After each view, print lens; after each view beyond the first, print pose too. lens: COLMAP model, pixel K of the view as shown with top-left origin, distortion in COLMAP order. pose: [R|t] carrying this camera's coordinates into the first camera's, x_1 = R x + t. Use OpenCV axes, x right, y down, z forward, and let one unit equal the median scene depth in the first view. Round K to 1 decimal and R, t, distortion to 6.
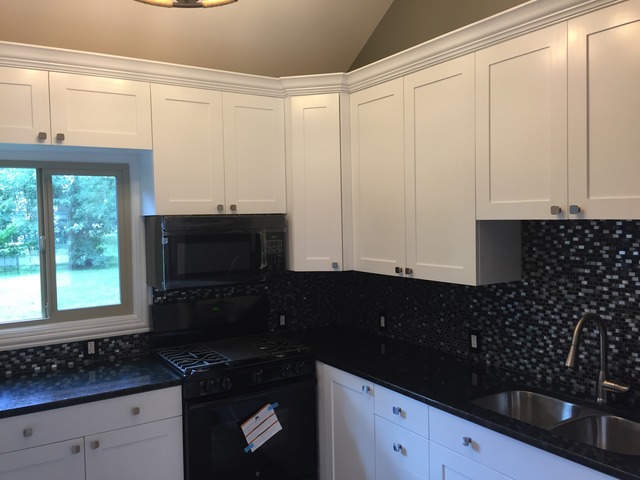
lens RADIAL K [[553.7, 0, 320.0], [0, 553.7, 240.0], [0, 0, 1]] dist [0.093903, -0.159385]
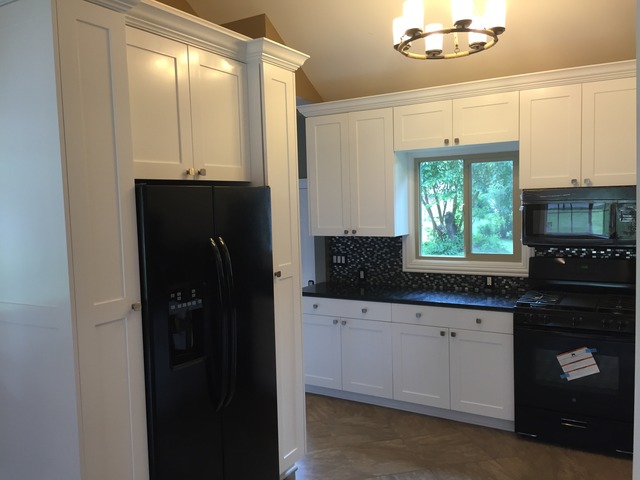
lens RADIAL K [[553.7, 0, 320.0], [0, 553.7, 240.0], [0, 0, 1]] dist [0.093903, -0.159385]
pose [[0.431209, 0.065687, -0.899858, 0.717214], [-0.022042, 0.997816, 0.062276, 0.005293], [0.901983, -0.007020, 0.431715, -0.022315]]
